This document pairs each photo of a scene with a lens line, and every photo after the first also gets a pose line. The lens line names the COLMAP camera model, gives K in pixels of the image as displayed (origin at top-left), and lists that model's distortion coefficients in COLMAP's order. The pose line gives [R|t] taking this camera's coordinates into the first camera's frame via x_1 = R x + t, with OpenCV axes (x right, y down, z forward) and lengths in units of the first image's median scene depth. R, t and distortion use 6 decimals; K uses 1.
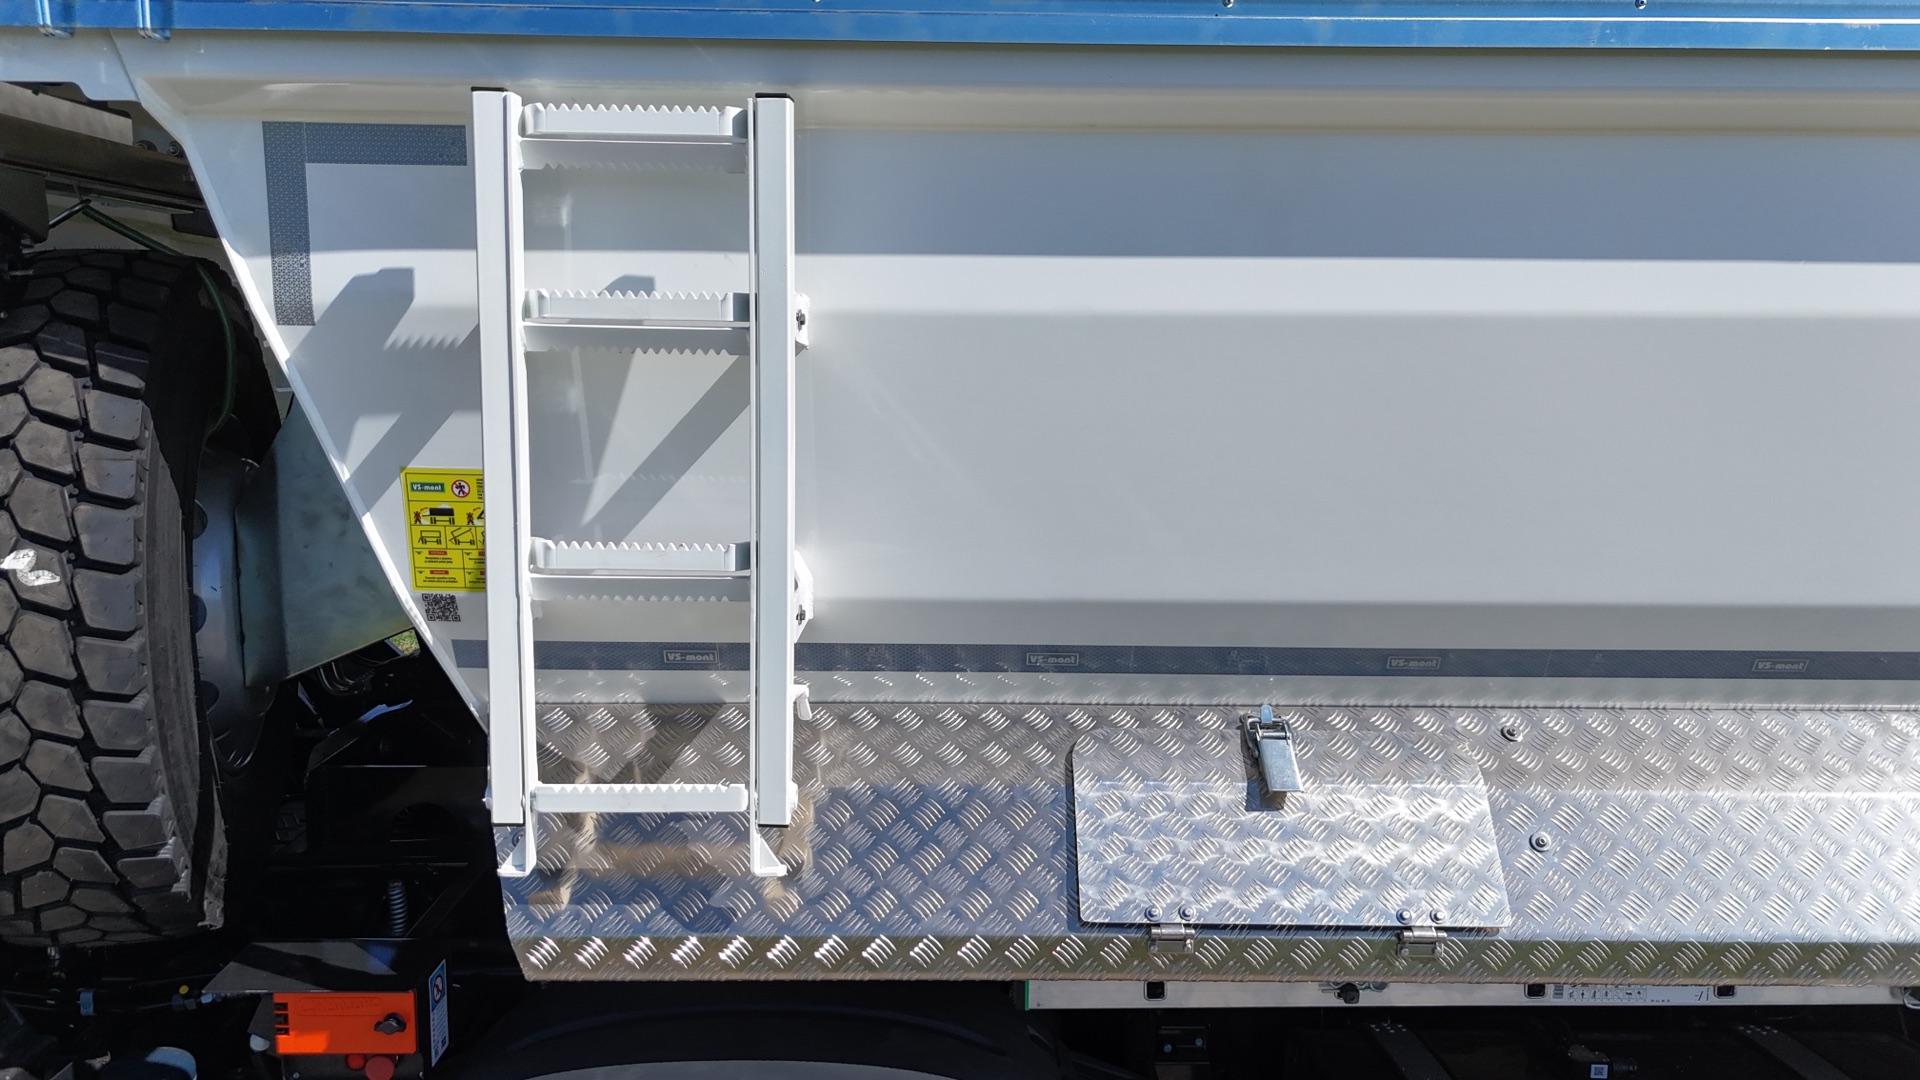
lens RADIAL K [[1399.3, 0, 960.0], [0, 1399.3, 540.0], [0, 0, 1]] dist [0.002241, -0.004187]
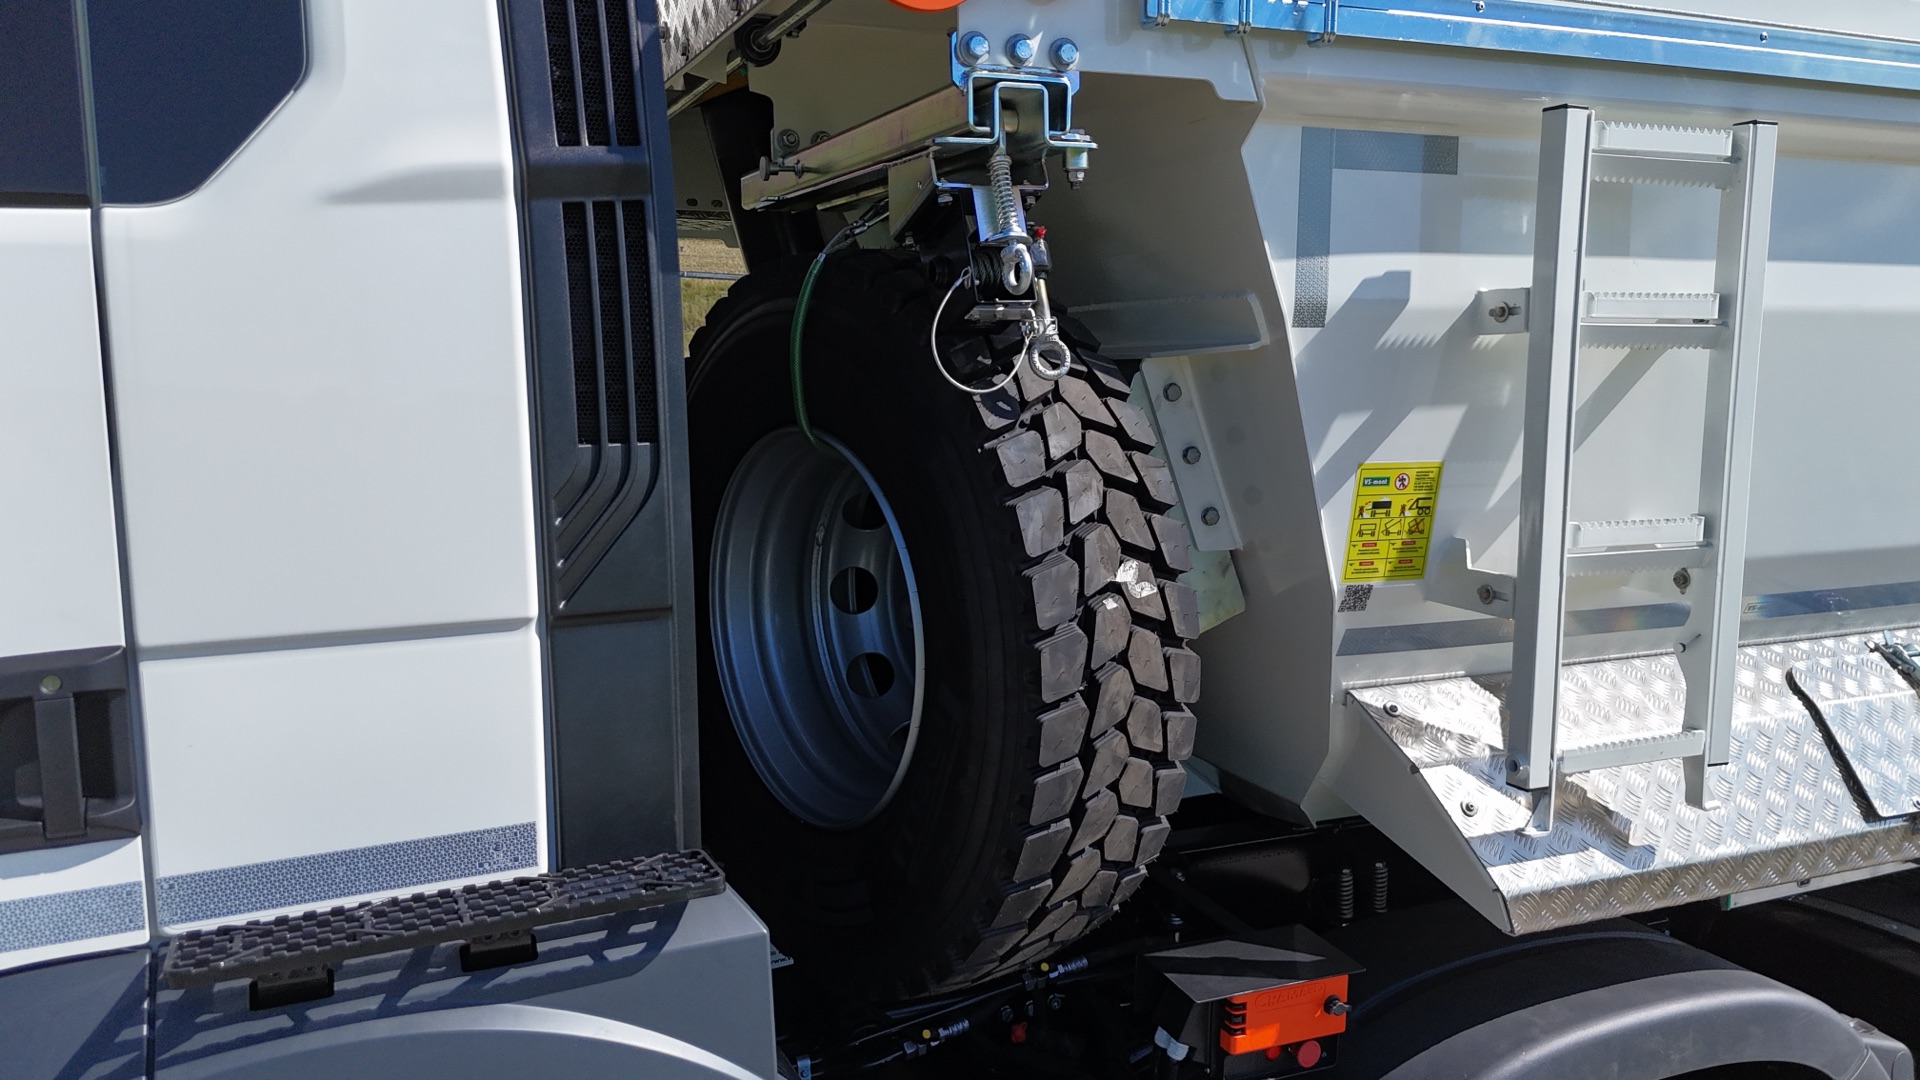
lens RADIAL K [[1399.3, 0, 960.0], [0, 1399.3, 540.0], [0, 0, 1]] dist [0.002241, -0.004187]
pose [[0.945186, -0.058267, 0.321290, -1.049102], [0.059812, 0.998197, 0.005067, -0.018858], [-0.321006, 0.014428, 0.946967, 0.118548]]
